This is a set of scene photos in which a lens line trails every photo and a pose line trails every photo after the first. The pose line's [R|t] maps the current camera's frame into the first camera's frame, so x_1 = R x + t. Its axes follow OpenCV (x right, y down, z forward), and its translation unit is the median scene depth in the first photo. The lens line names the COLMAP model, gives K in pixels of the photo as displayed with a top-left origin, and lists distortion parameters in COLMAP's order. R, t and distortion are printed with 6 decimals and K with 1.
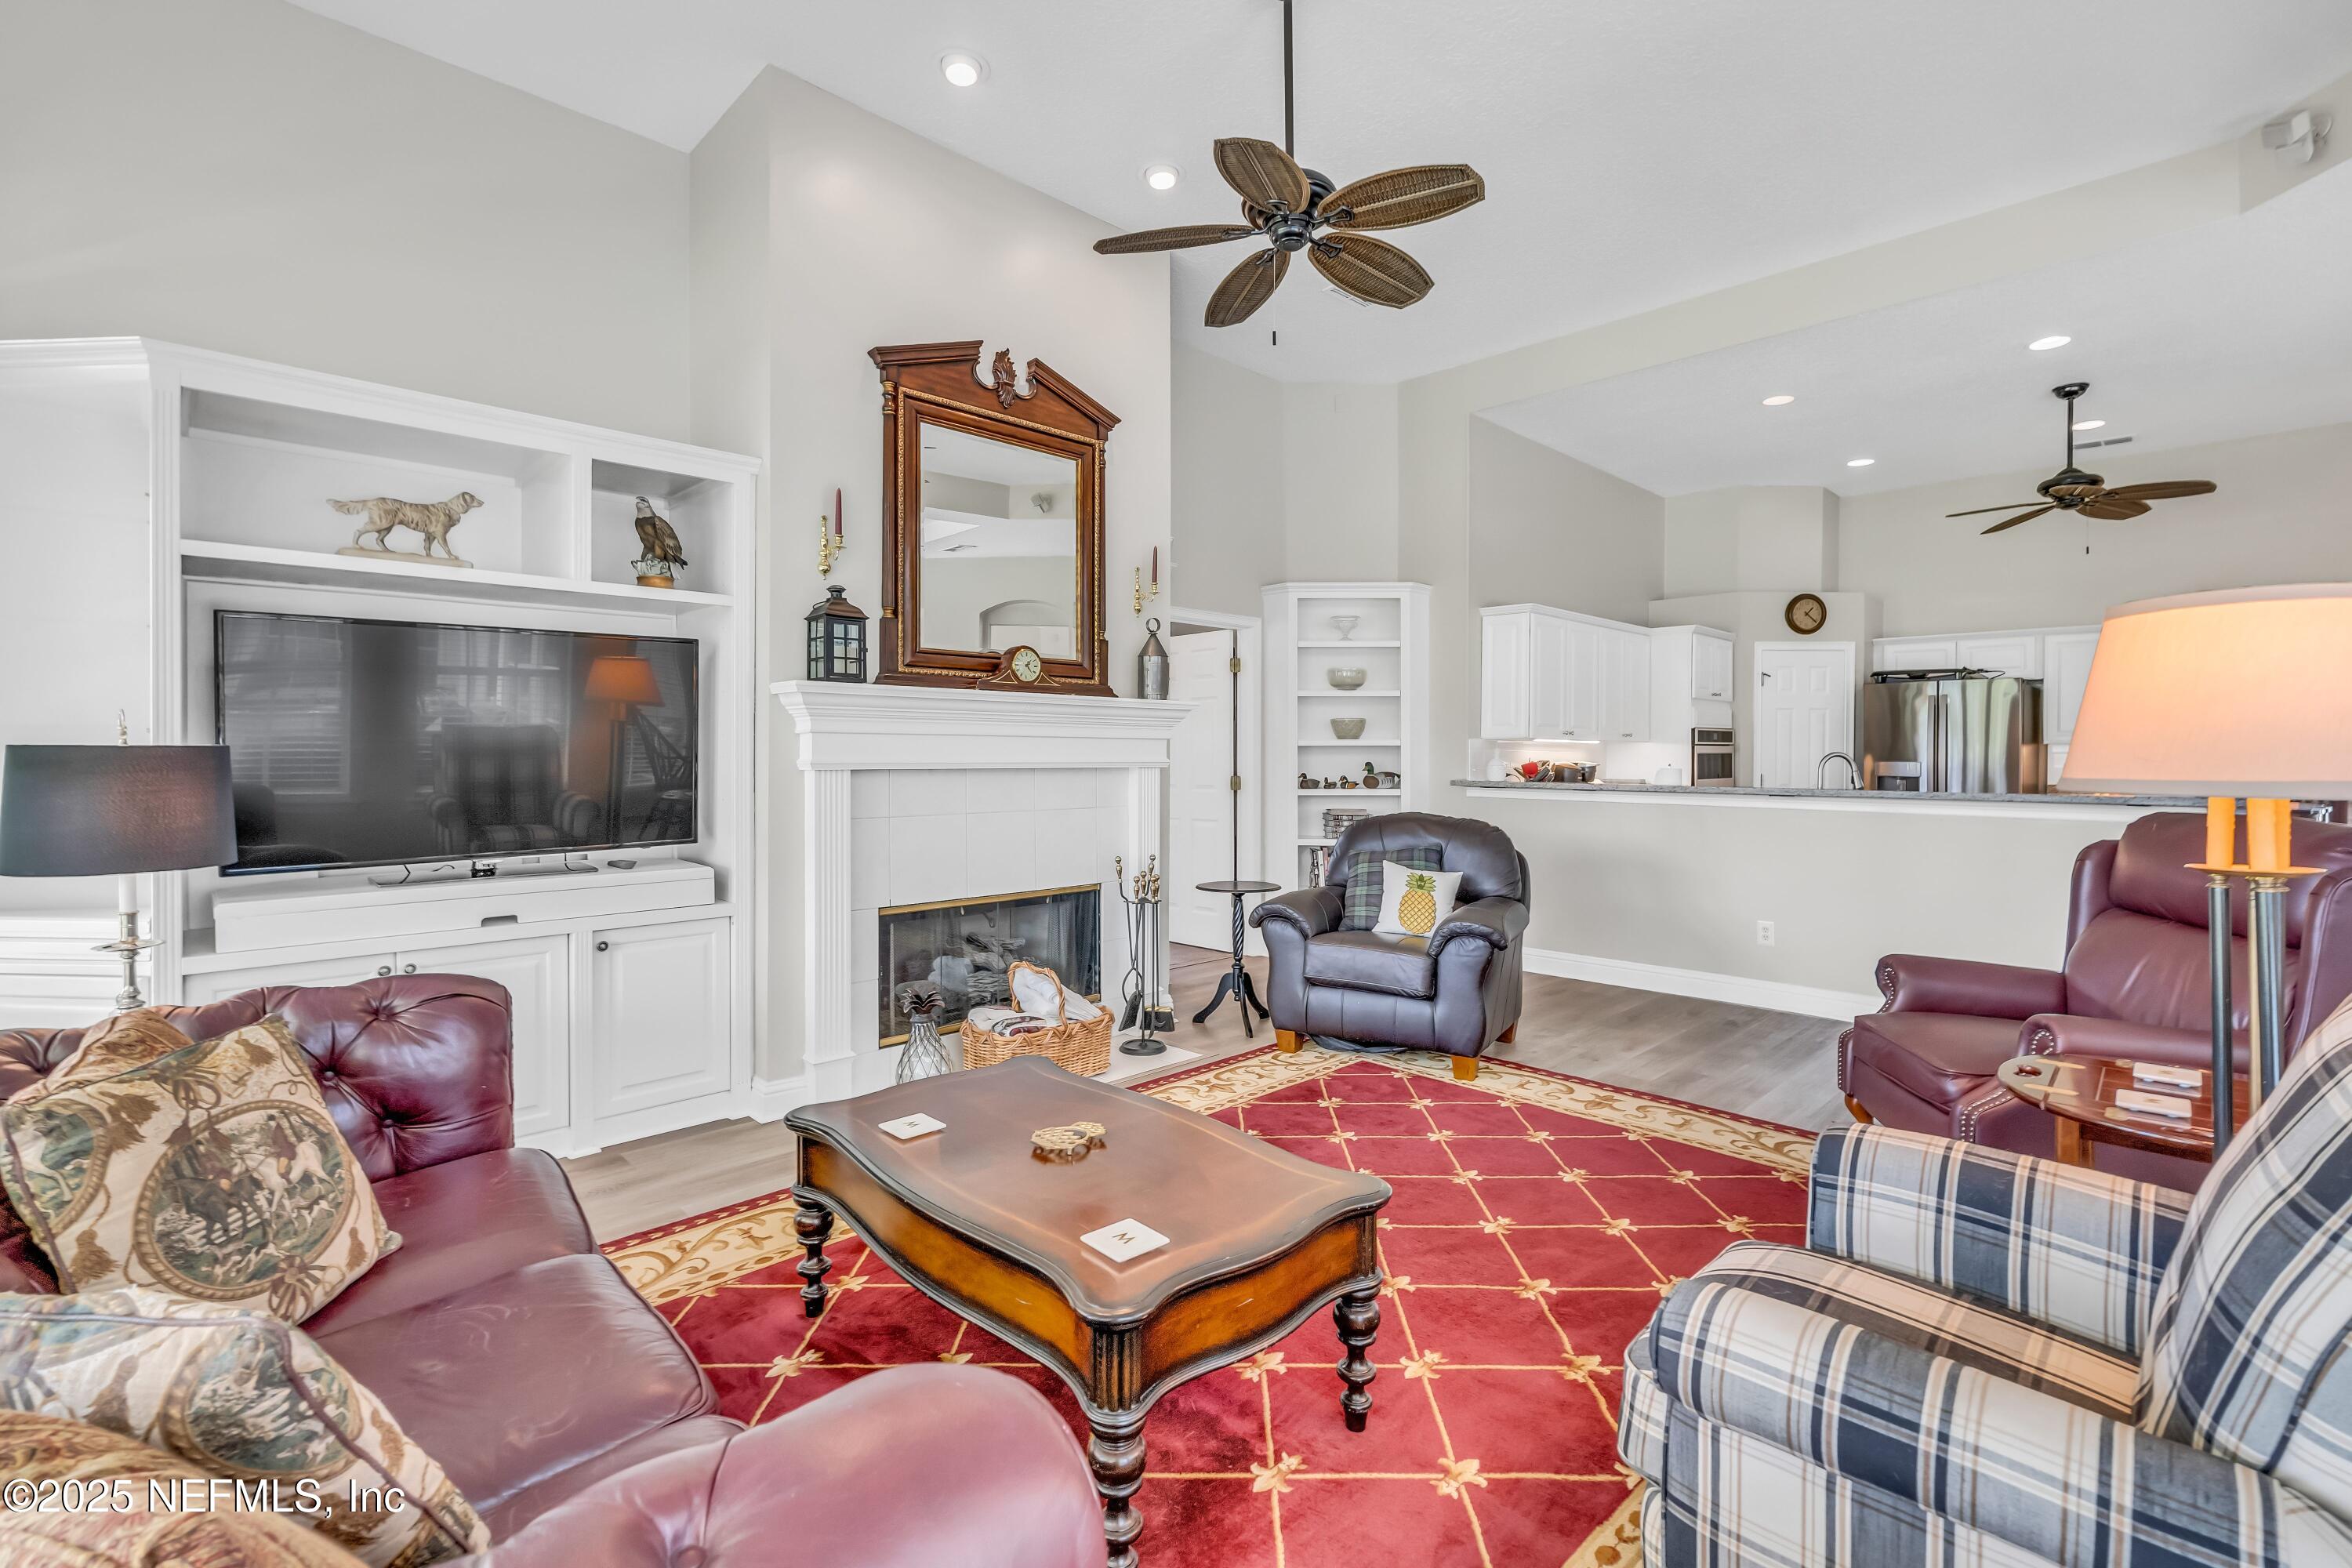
lens RADIAL K [[1049.7, 0, 1180.0], [0, 1049.7, 763.0], [0, 0, 1]] dist [-0.007123, 0.000870]
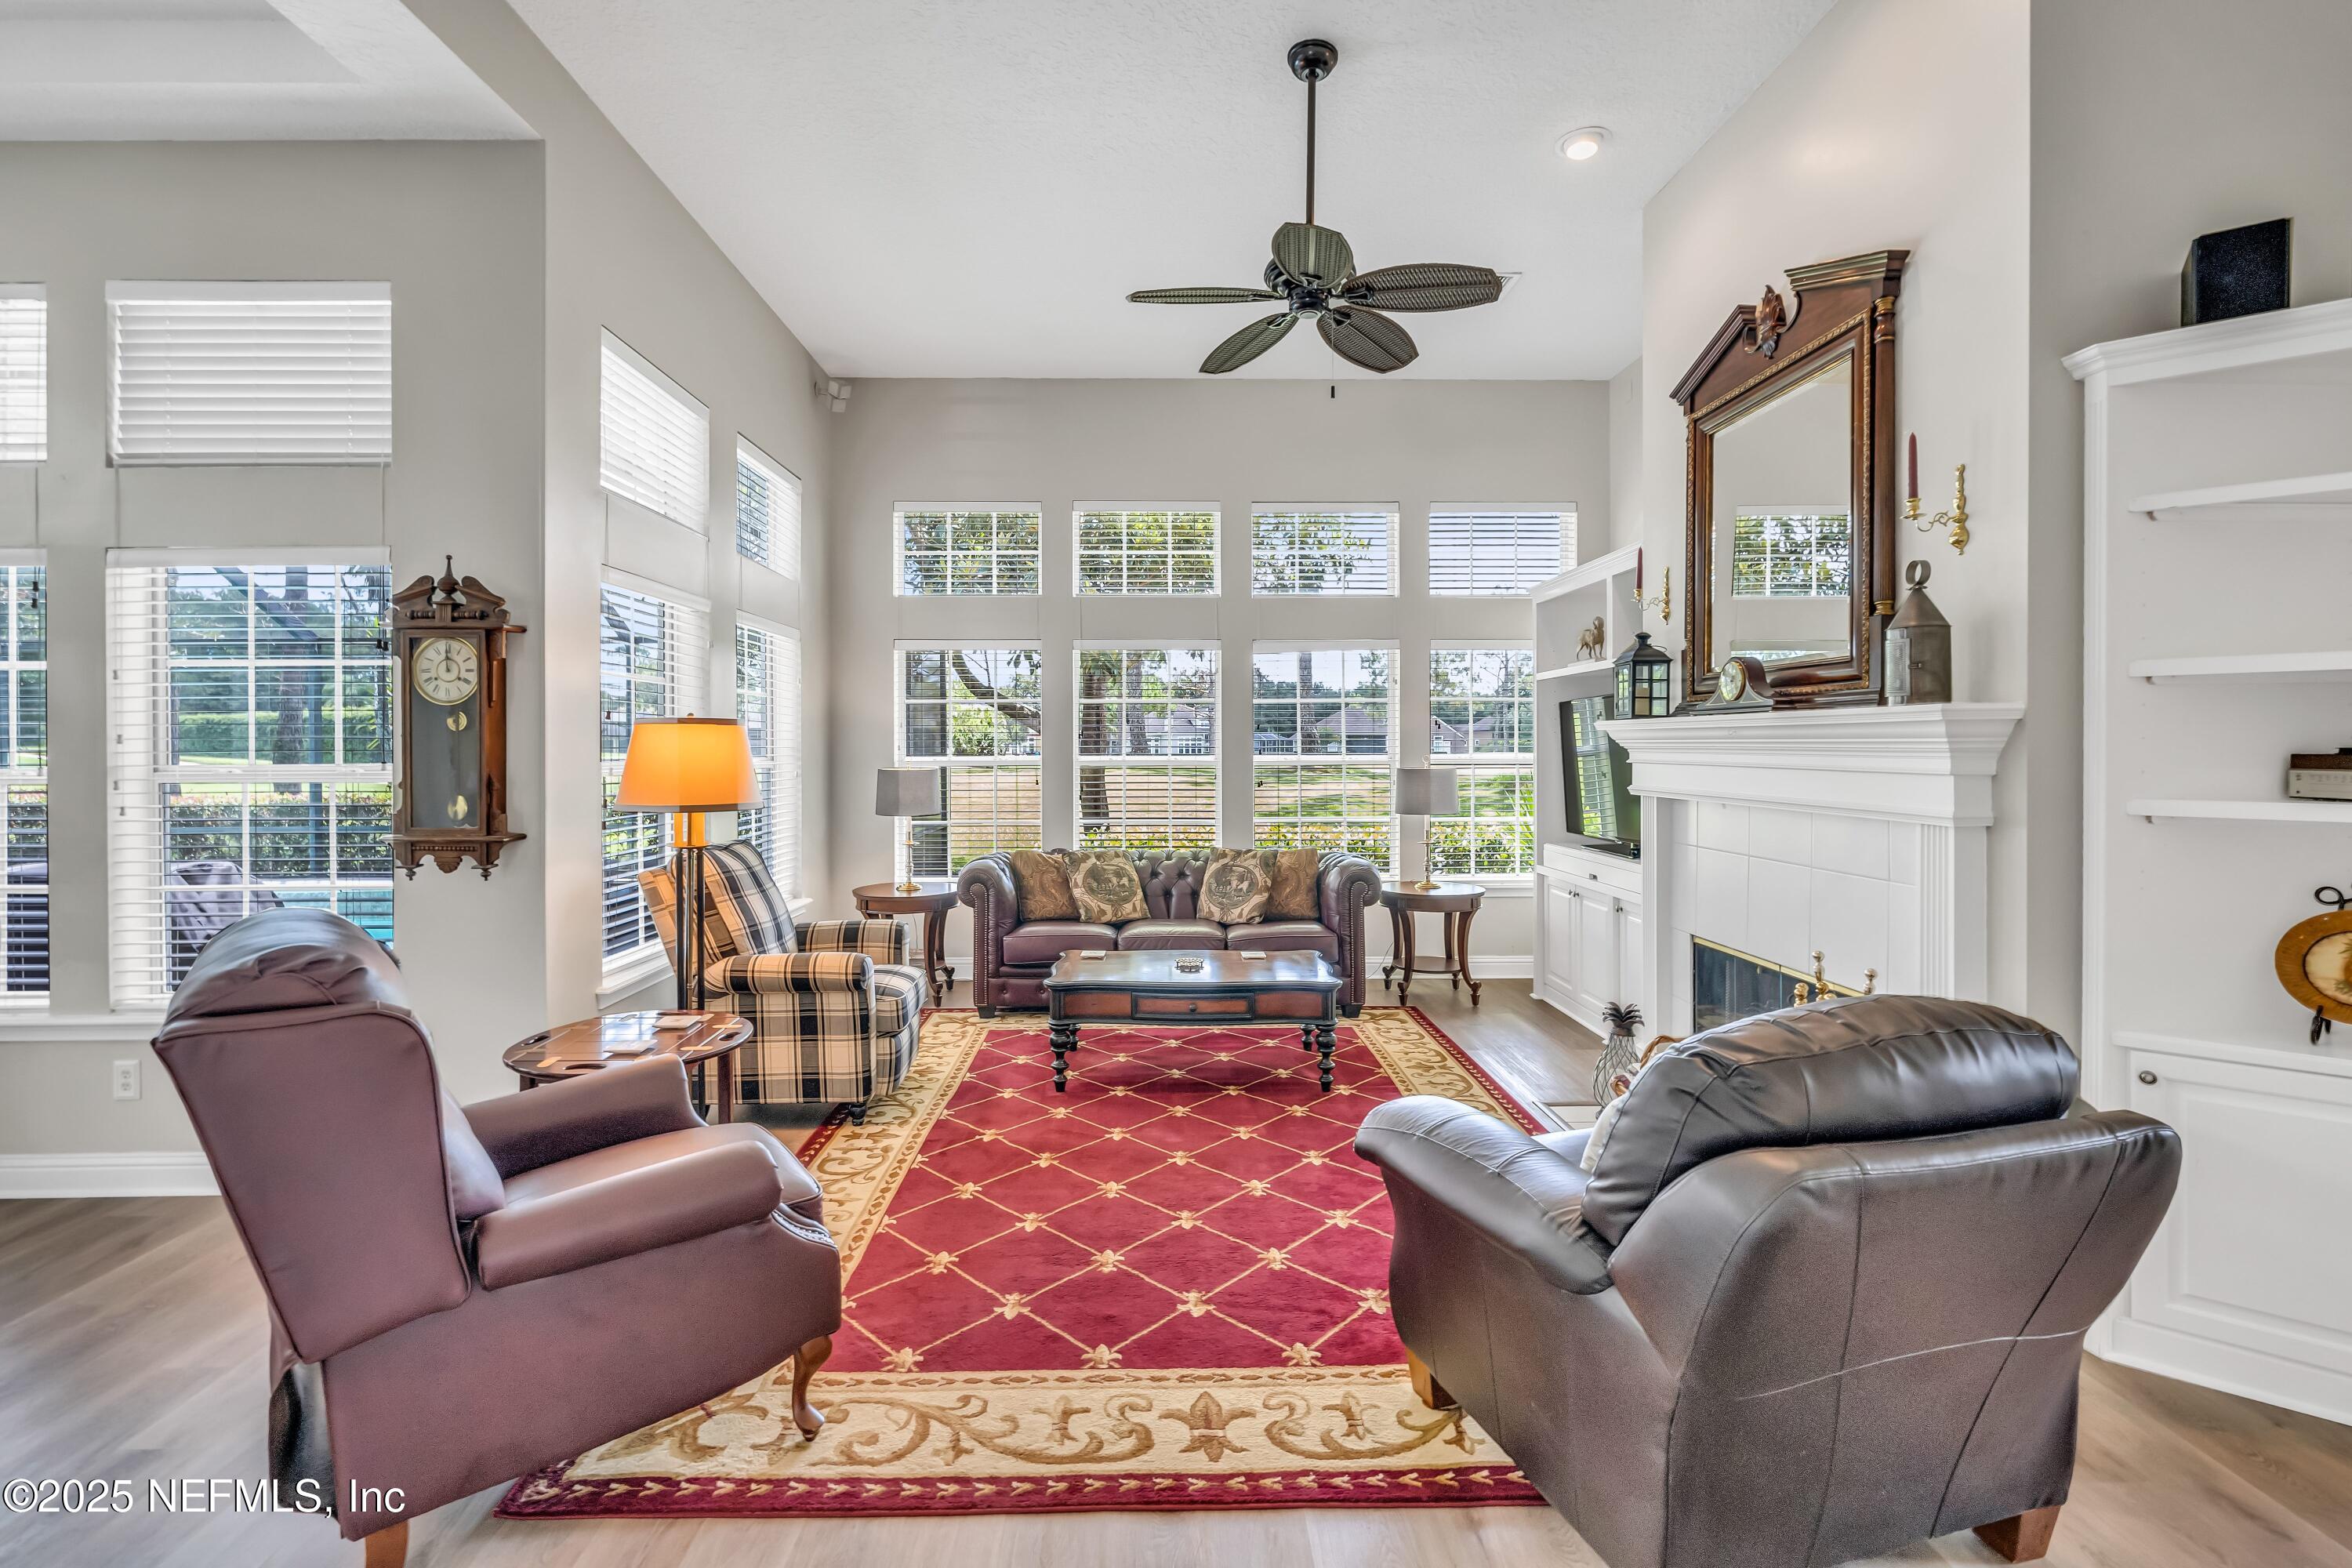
lens RADIAL K [[1049.7, 0, 1152.9], [0, 1049.7, 753.4], [0, 0, 1]] dist [-0.007123, 0.000870]
pose [[-0.688819, 0.004450, -0.724920, 0.761009], [-0.007240, 0.999889, 0.013018, -0.044722], [0.724898, 0.014216, -0.688710, 1.247580]]
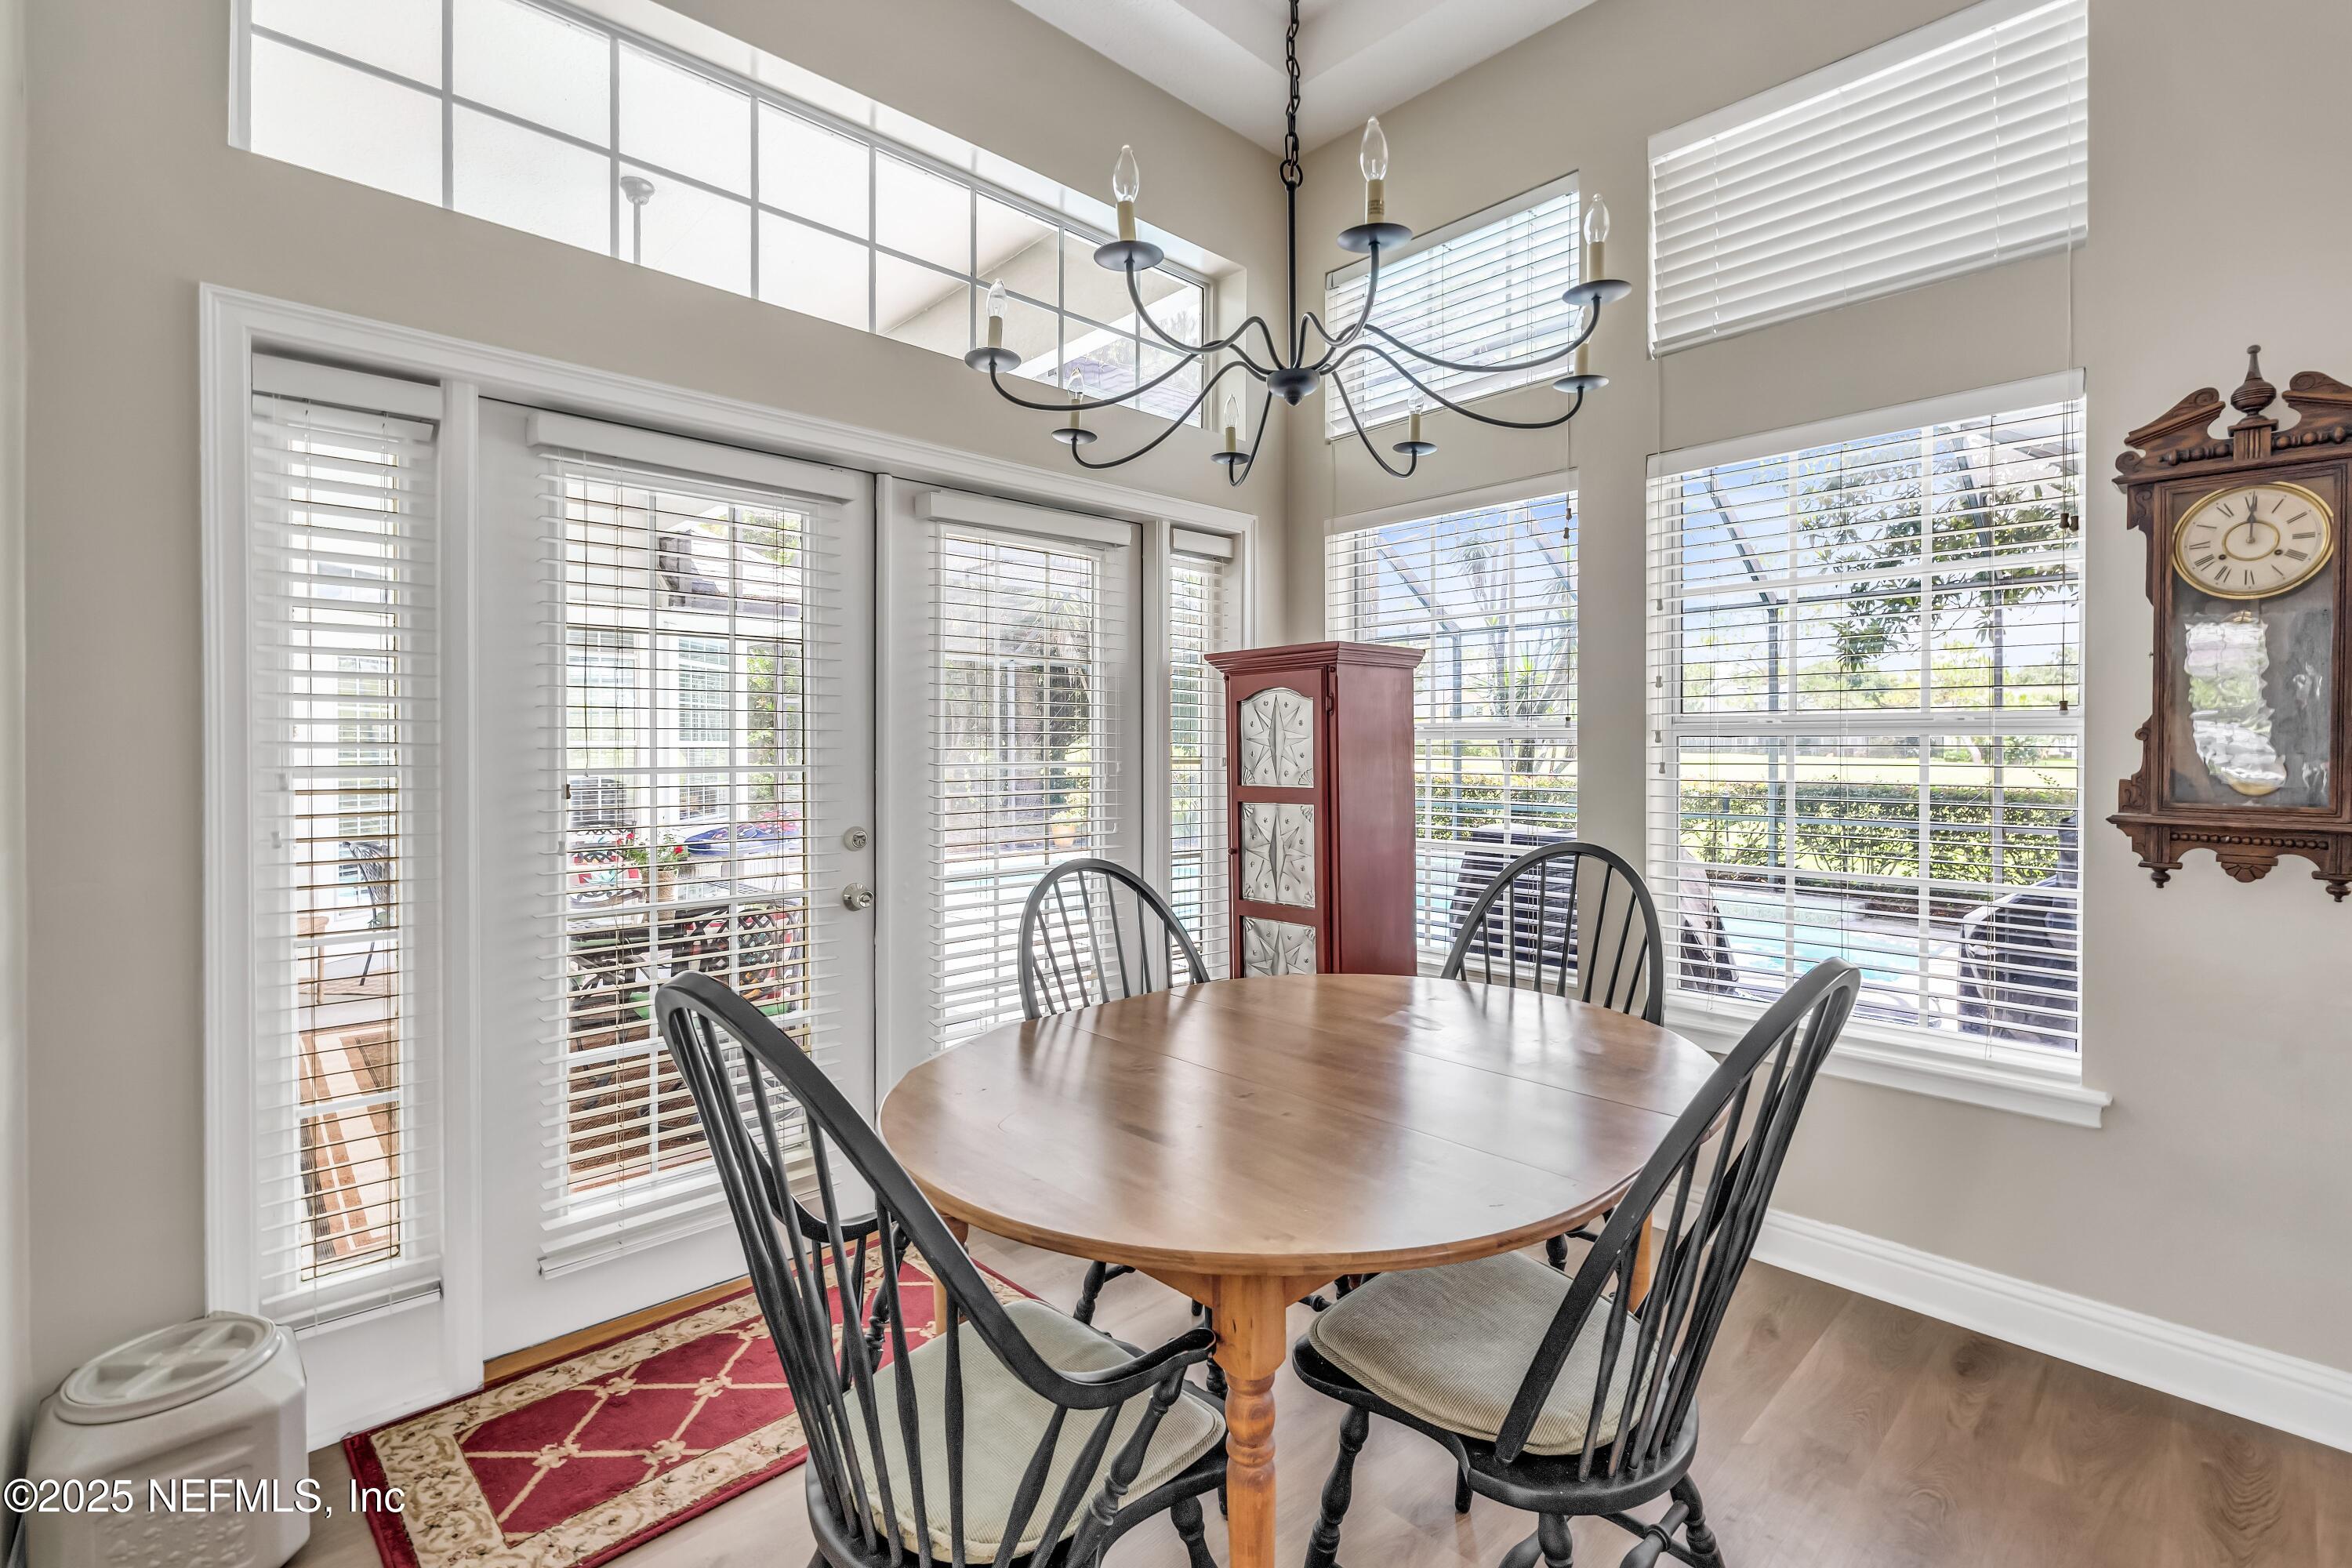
lens RADIAL K [[1049.7, 0, 1202.3], [0, 1049.7, 717.5], [0, 0, 1]] dist [-0.007123, 0.000870]
pose [[-0.999976, 0.002736, -0.006429, 1.039117], [0.002776, 0.999977, -0.006172, -0.010970], [0.006412, -0.006190, -0.999960, 0.764885]]
